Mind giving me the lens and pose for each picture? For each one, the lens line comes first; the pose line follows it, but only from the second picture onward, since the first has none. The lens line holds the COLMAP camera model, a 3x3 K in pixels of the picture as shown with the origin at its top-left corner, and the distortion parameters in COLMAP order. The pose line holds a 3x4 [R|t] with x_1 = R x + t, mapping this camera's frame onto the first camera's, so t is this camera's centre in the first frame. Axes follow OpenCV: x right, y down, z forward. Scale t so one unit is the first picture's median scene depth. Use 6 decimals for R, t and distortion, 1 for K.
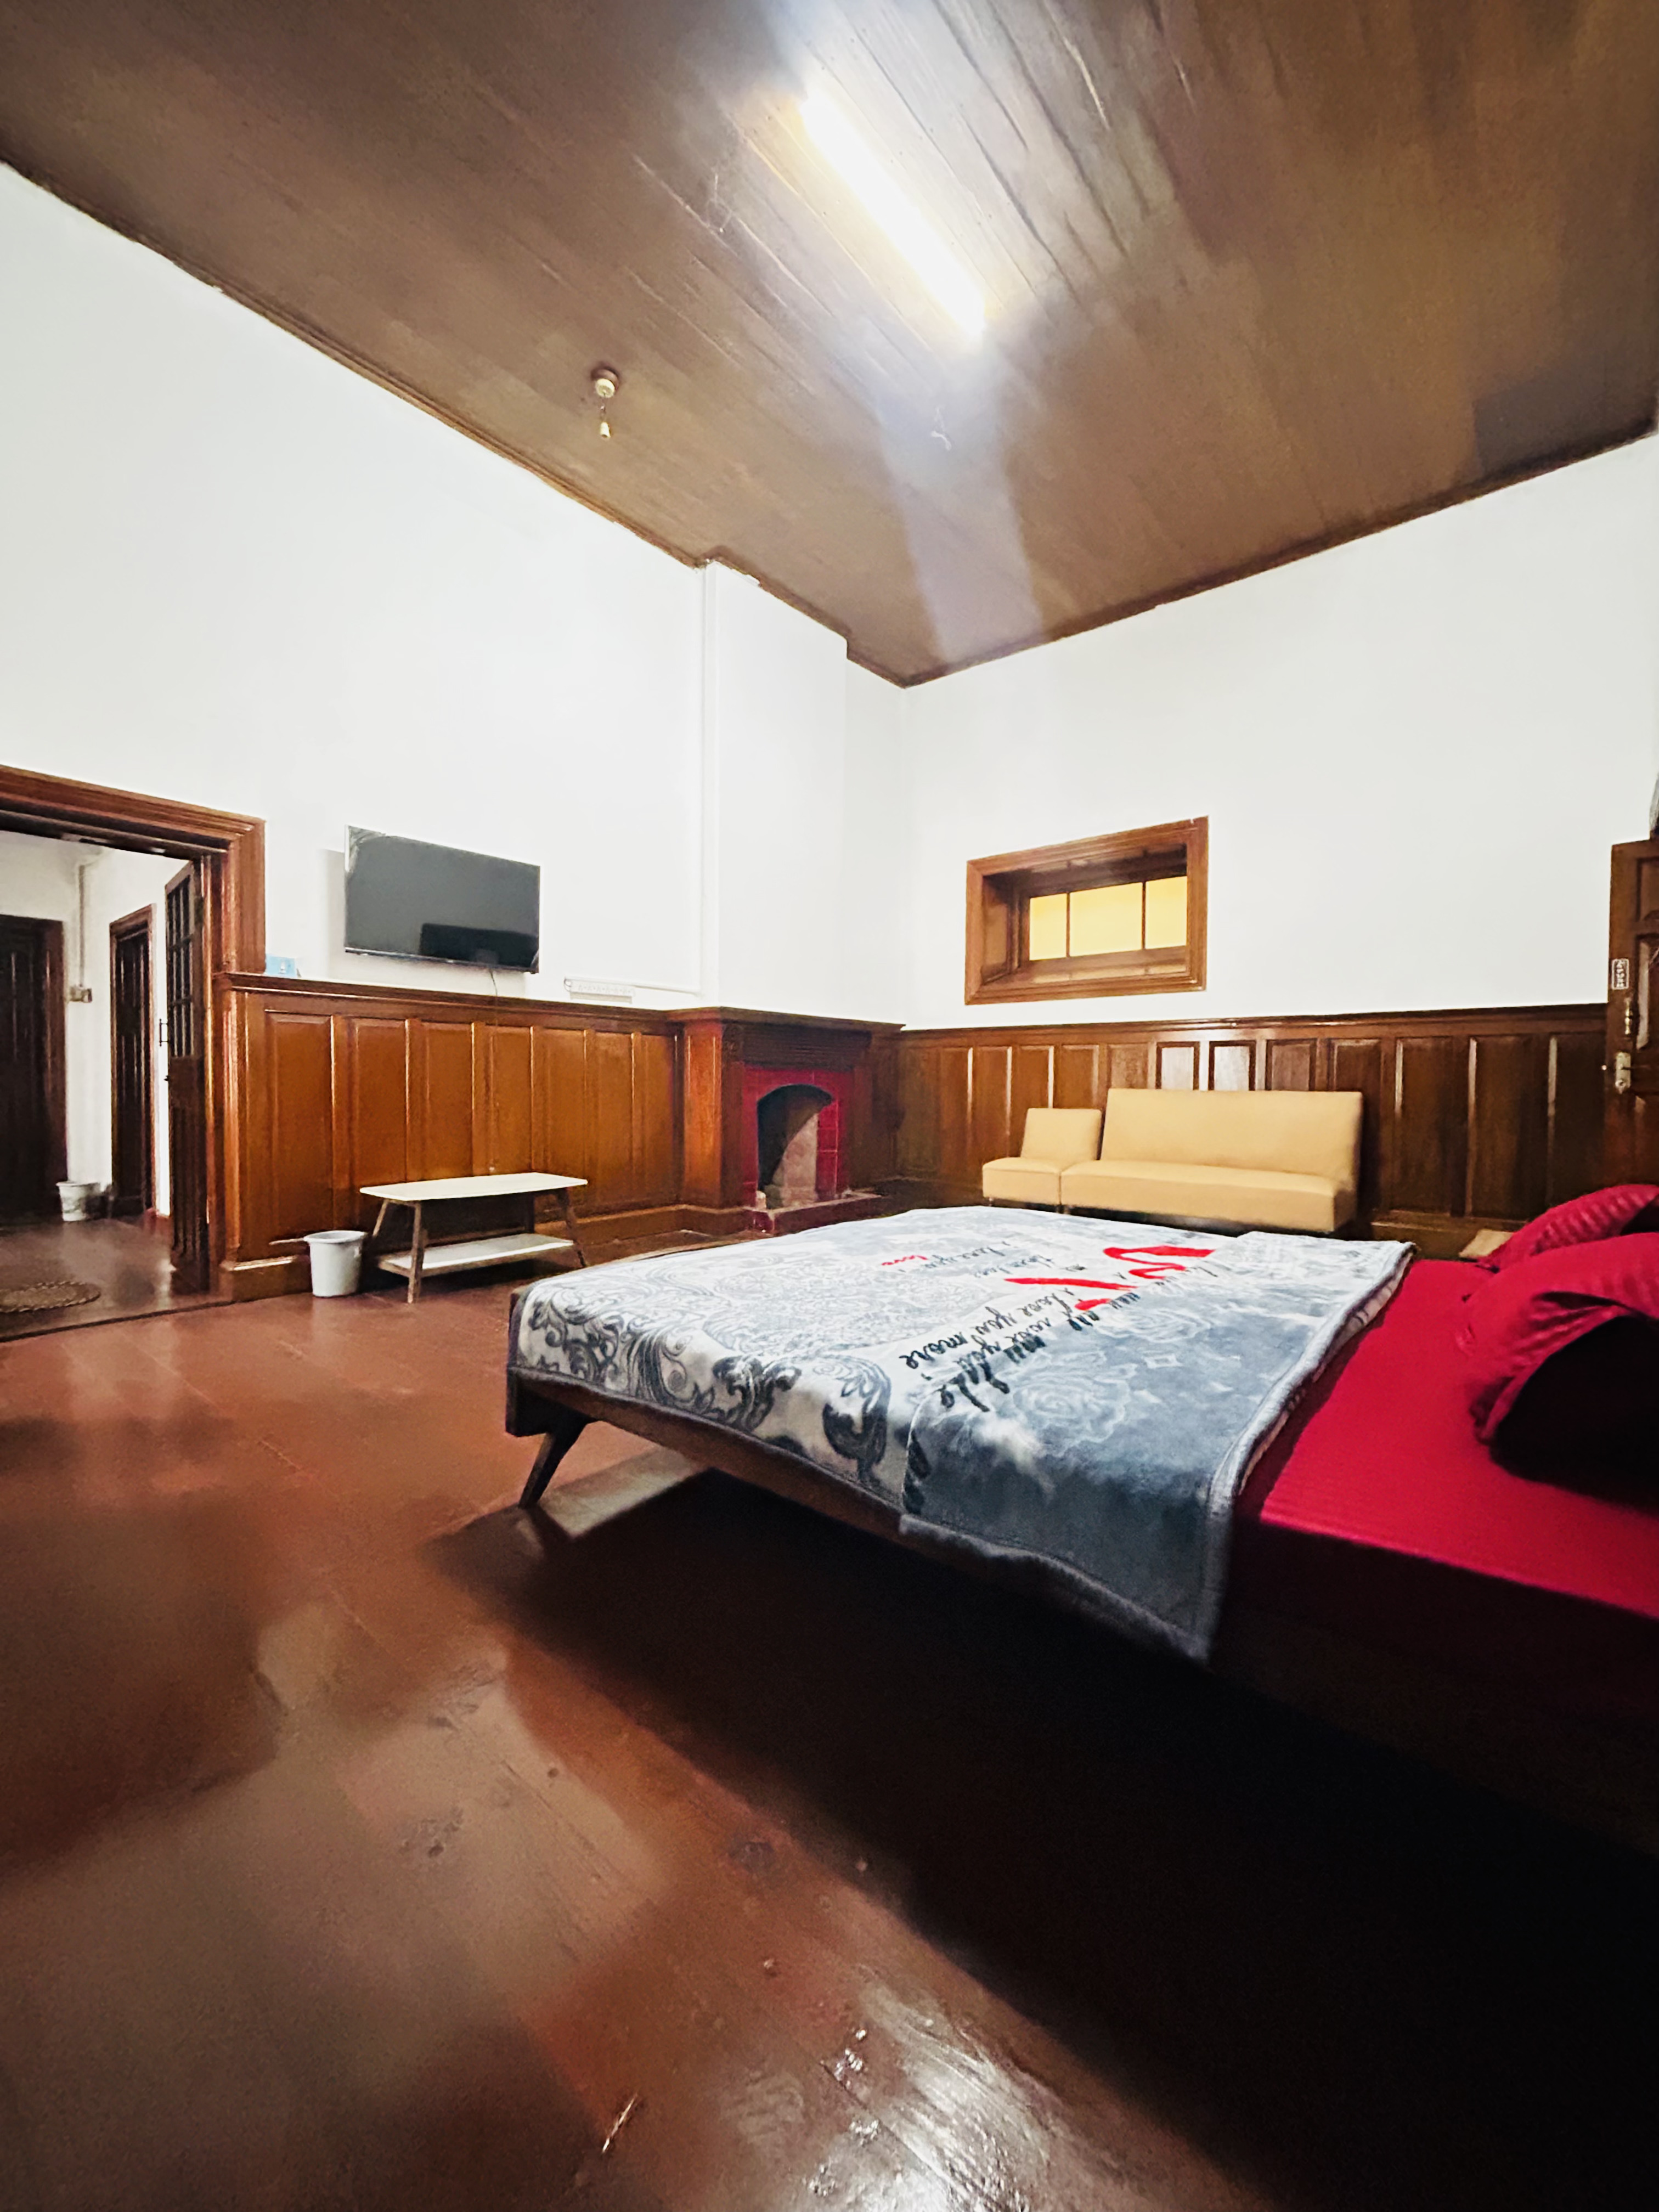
lens RADIAL K [[883.5, 0, 829.5], [0, 883.5, 1106.0], [0, 0, 1]] dist [-0.004025, 0.000655]
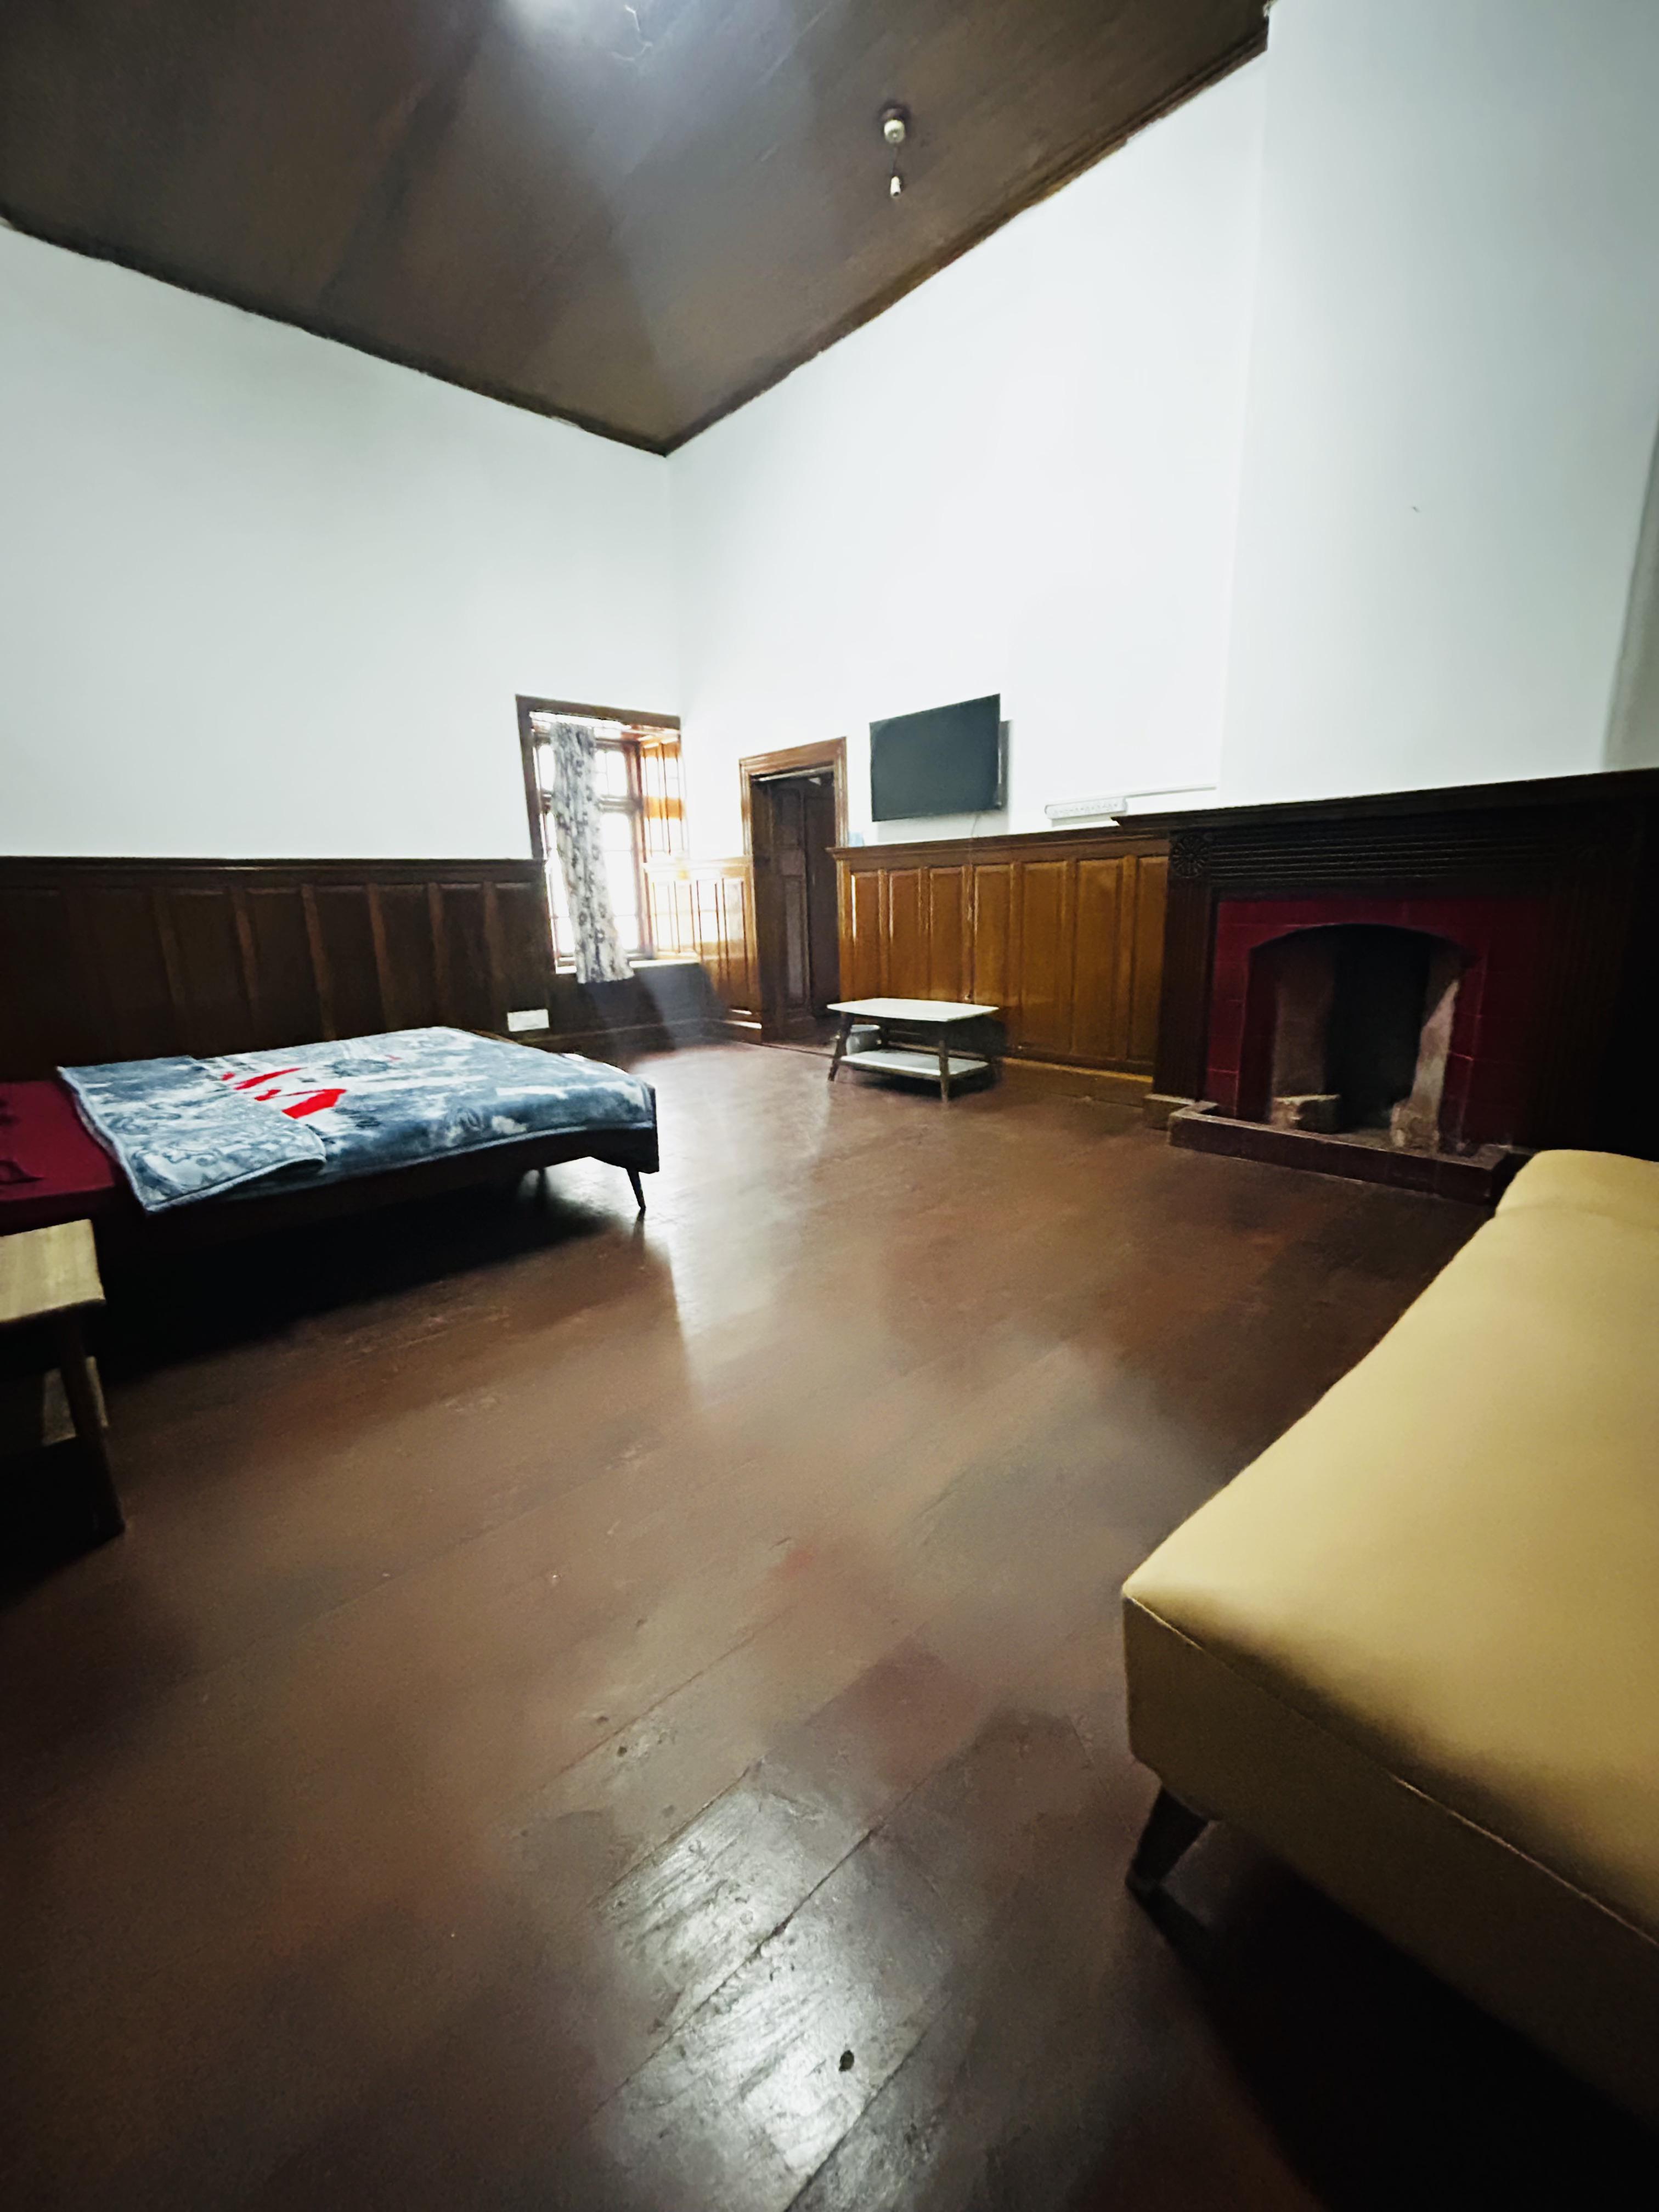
lens RADIAL K [[883.5, 0, 829.5], [0, 883.5, 1106.0], [0, 0, 1]] dist [-0.004025, 0.000655]
pose [[-0.111767, 0.231251, -0.966453, 0.764389], [0.002695, 0.972613, 0.232414, -0.058361], [0.993731, 0.023372, -0.109330, 0.962855]]
